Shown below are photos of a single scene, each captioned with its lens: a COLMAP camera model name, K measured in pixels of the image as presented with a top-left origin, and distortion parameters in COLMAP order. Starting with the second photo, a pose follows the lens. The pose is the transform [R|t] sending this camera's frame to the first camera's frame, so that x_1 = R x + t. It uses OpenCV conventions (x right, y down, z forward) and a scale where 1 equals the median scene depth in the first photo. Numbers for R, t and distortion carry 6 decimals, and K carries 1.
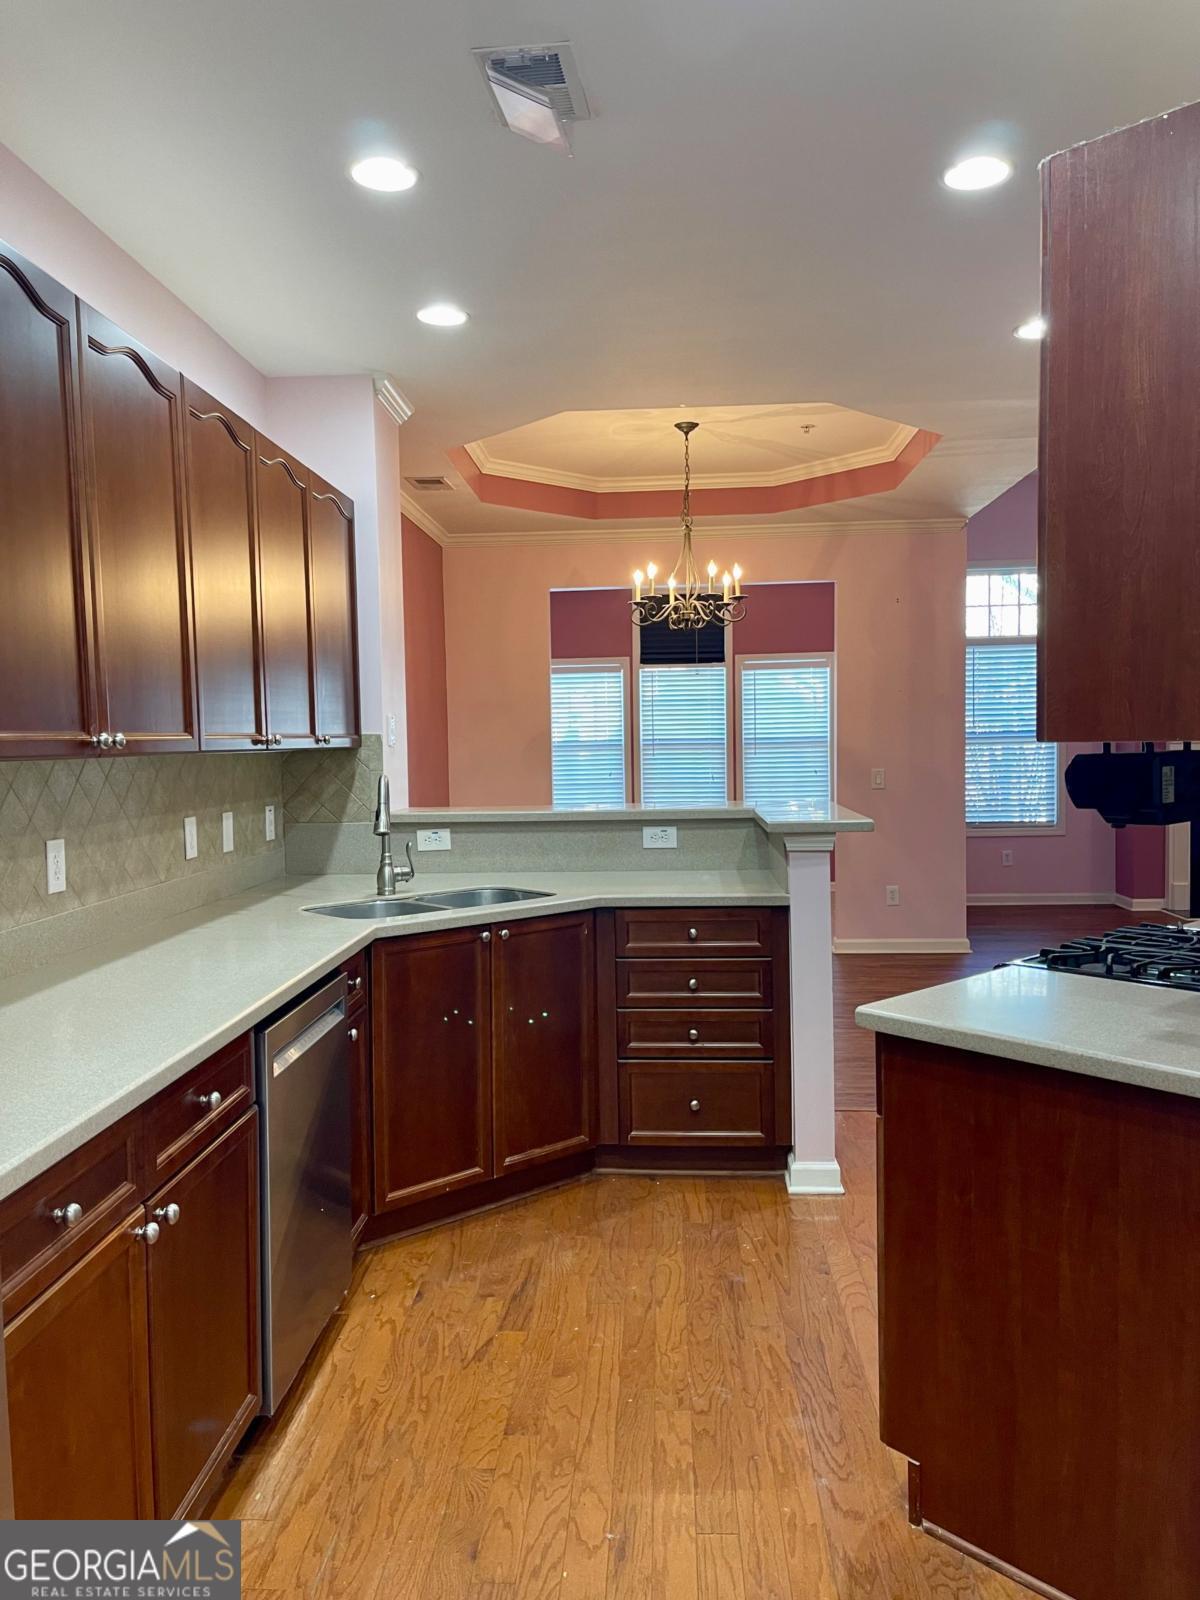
lens RADIAL K [[1214.2, 0, 598.9], [0, 1214.2, 799.0], [0, 0, 1]] dist [0.052247, -0.031450]
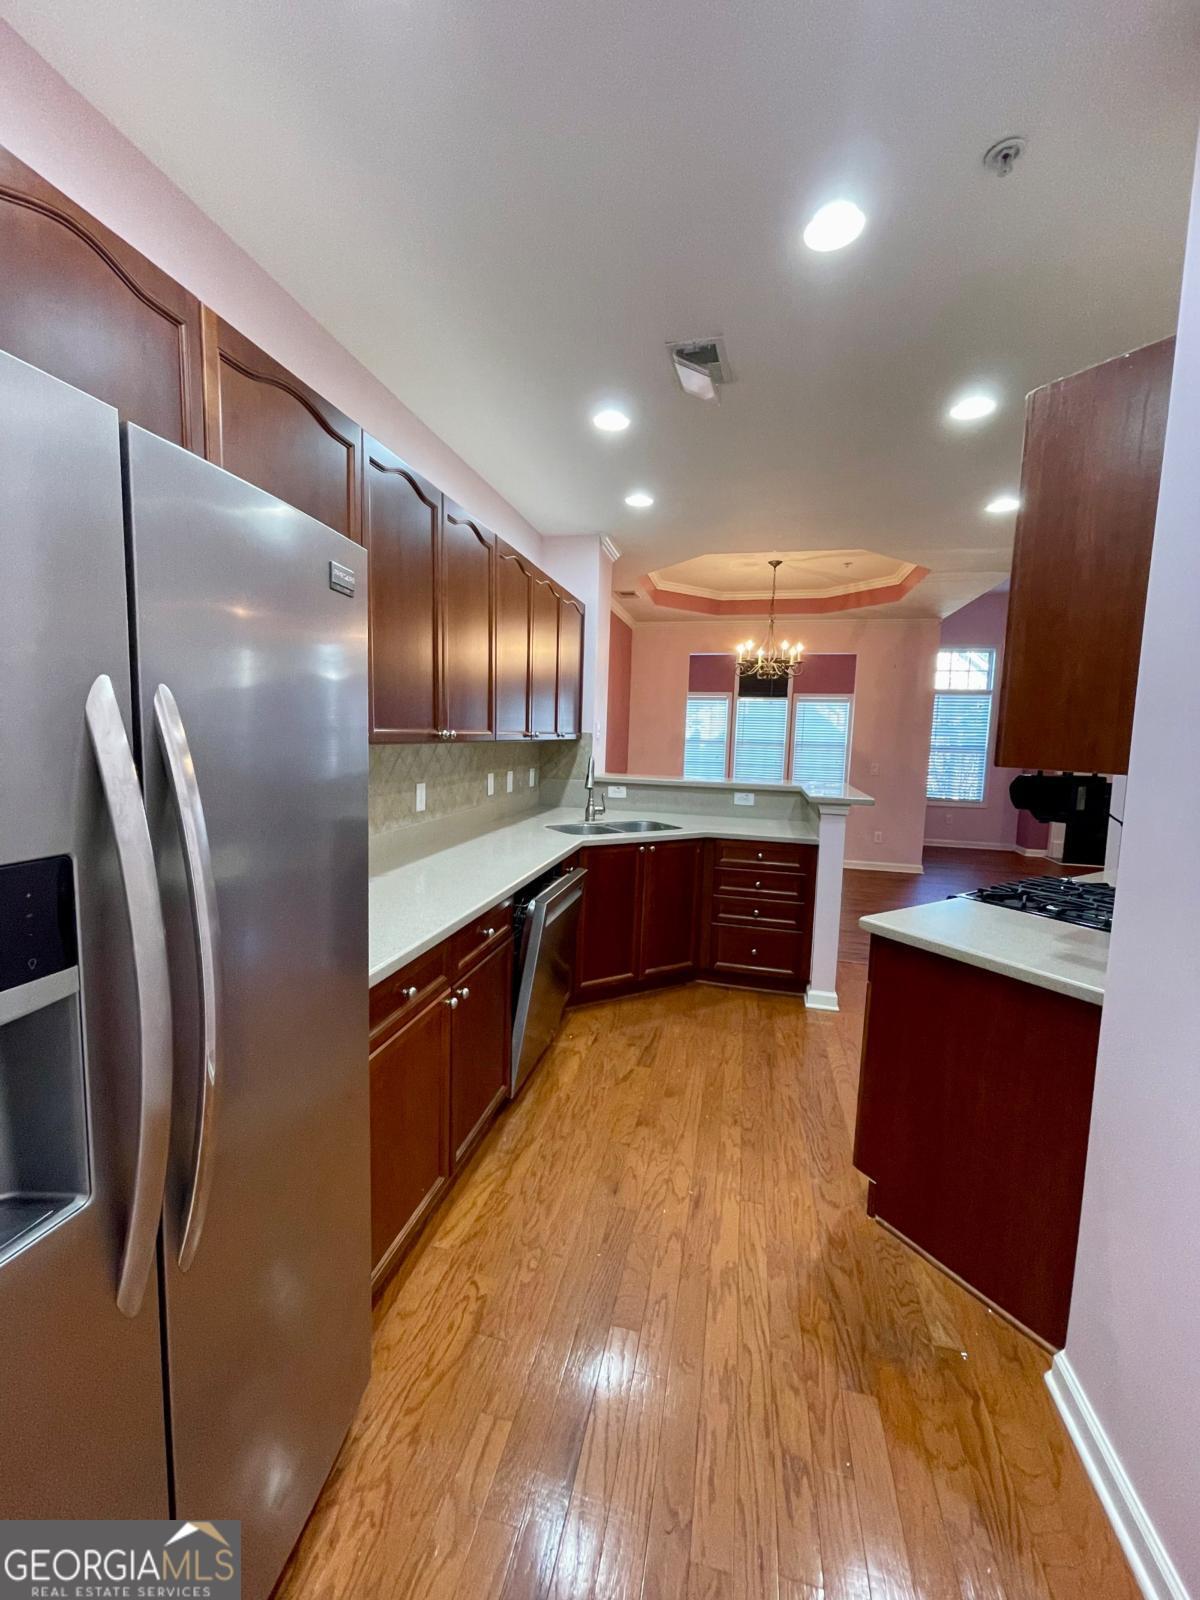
lens RADIAL K [[650.6, 0, 595.2], [0, 650.6, 795.7], [0, 0, 1]] dist [0.005684, -0.001735]
pose [[0.983296, 0.064621, -0.170159, -0.002462], [-0.056366, 0.997007, 0.052907, -0.013587], [0.173069, -0.042432, 0.983995, 0.040375]]
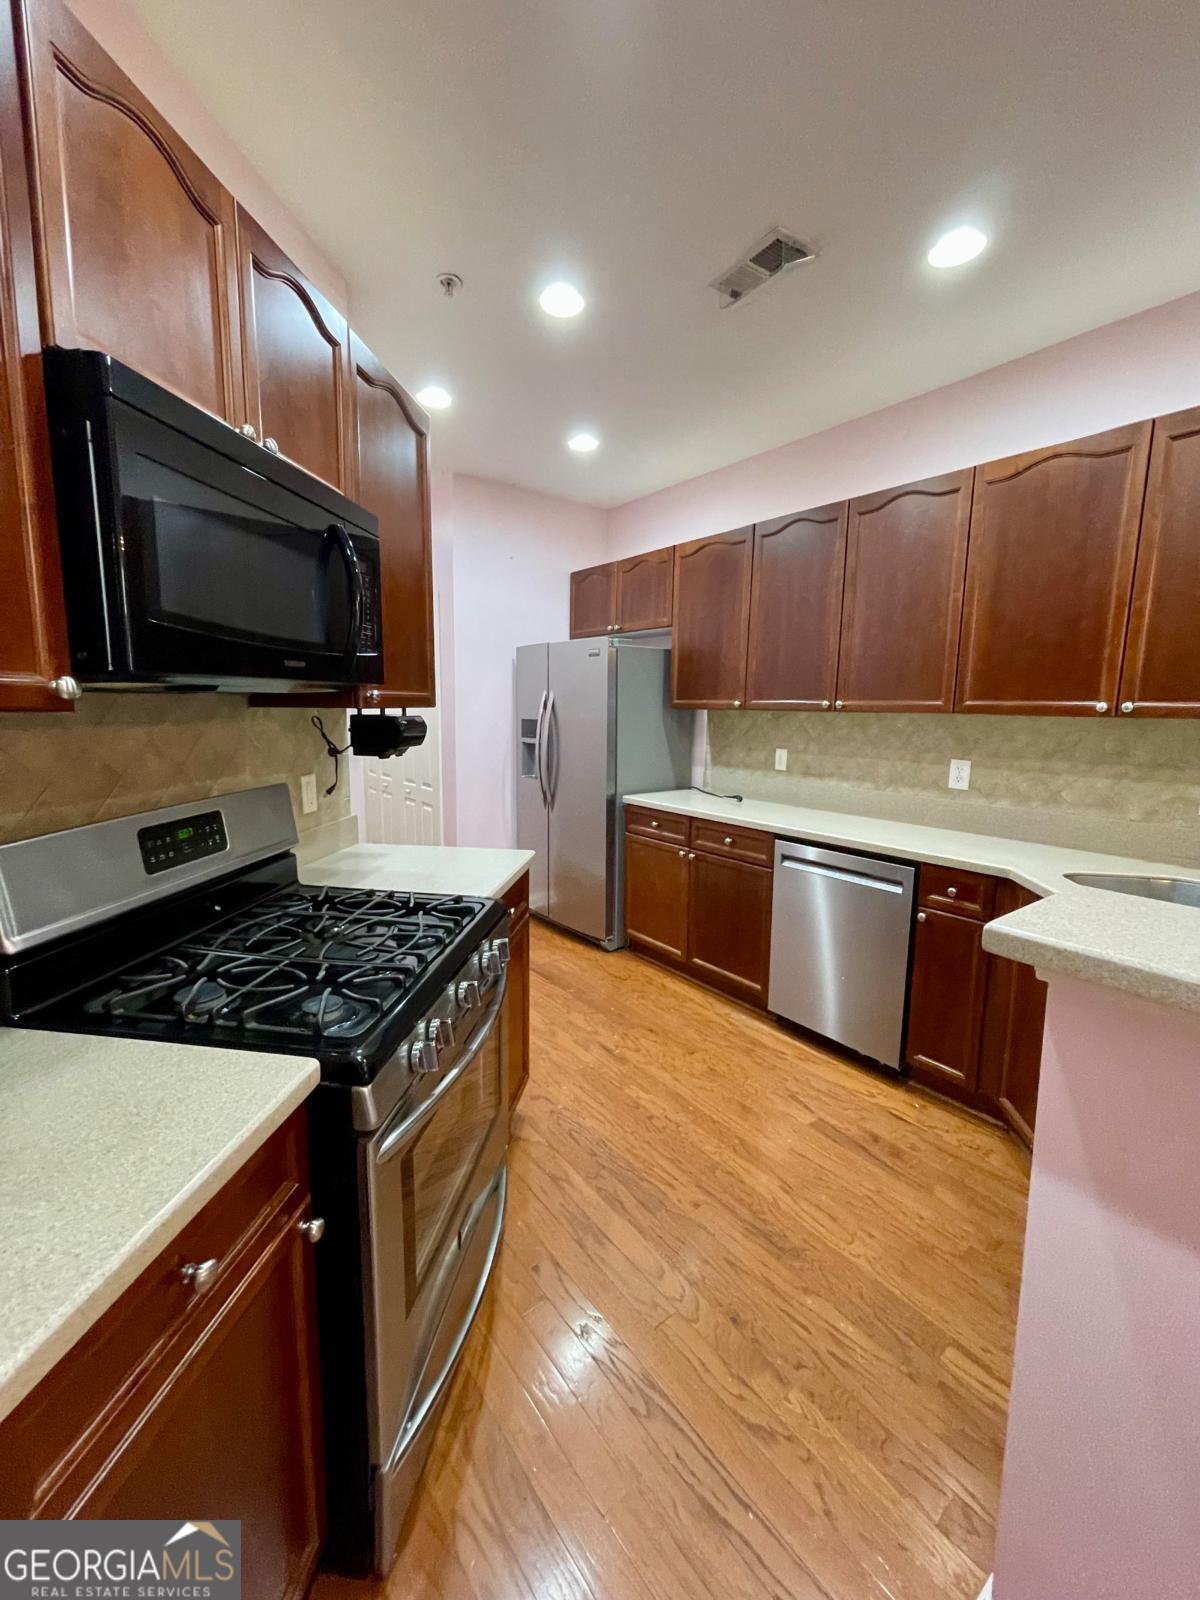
lens RADIAL K [[650.6, 0, 601.9], [0, 650.6, 800.7], [0, 0, 1]] dist [0.005684, -0.001735]
pose [[-0.755514, 0.104380, -0.646764, 0.481798], [-0.033591, 0.979755, 0.197360, -0.065436], [0.654271, 0.170834, -0.736713, 1.123036]]
